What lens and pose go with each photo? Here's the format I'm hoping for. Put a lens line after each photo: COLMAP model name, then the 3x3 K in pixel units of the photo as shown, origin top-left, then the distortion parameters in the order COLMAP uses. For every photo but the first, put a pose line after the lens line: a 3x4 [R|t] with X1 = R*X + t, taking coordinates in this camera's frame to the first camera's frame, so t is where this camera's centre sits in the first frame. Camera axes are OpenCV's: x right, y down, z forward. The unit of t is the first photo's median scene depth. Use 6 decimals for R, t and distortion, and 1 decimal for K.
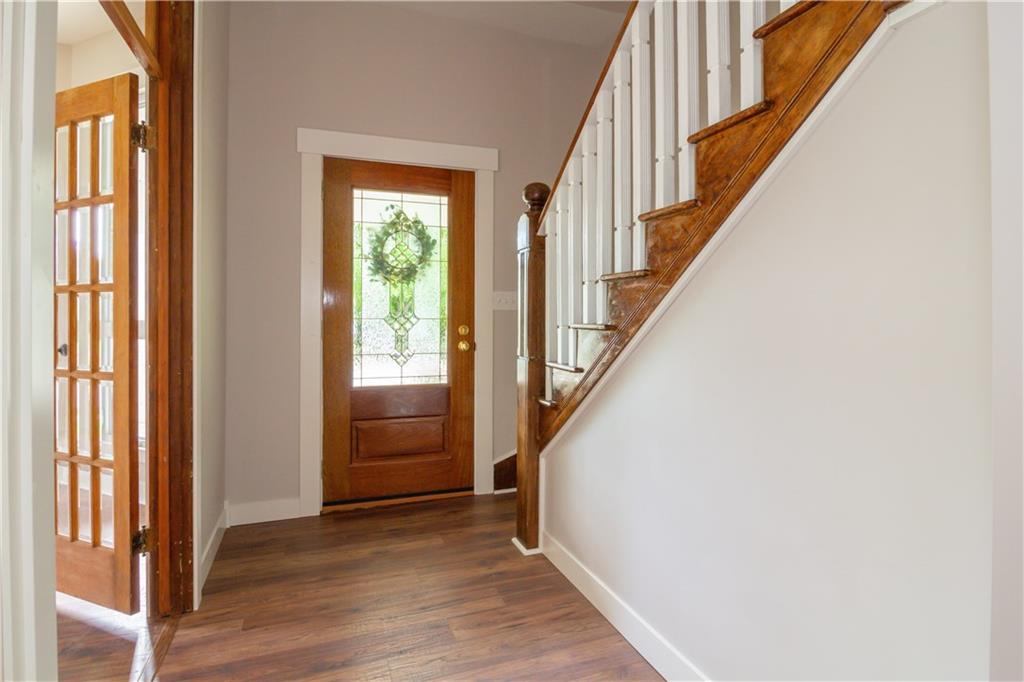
lens RADIAL K [[515.2, 0, 504.9], [0, 515.2, 333.4], [0, 0, 1]] dist [-0.003012, -0.006487]
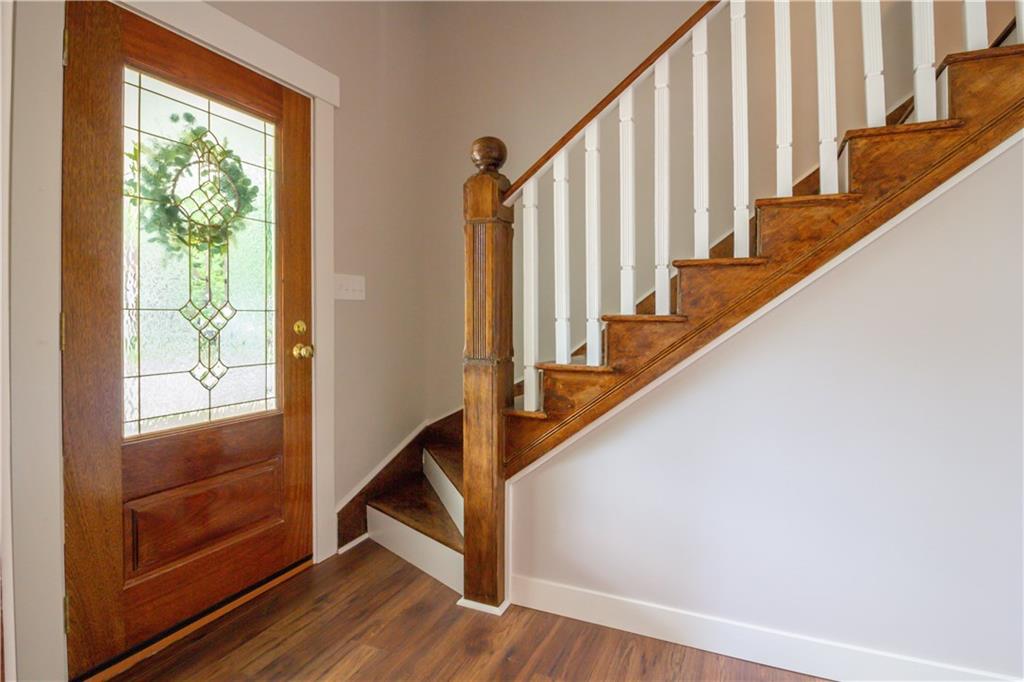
lens RADIAL K [[515.2, 0, 493.9], [0, 515.2, 322.7], [0, 0, 1]] dist [-0.003012, -0.006487]
pose [[0.705826, -0.013129, 0.708264, -0.395515], [0.021143, 0.999773, -0.002537, -0.005192], [-0.708070, 0.016766, 0.705943, 0.353426]]
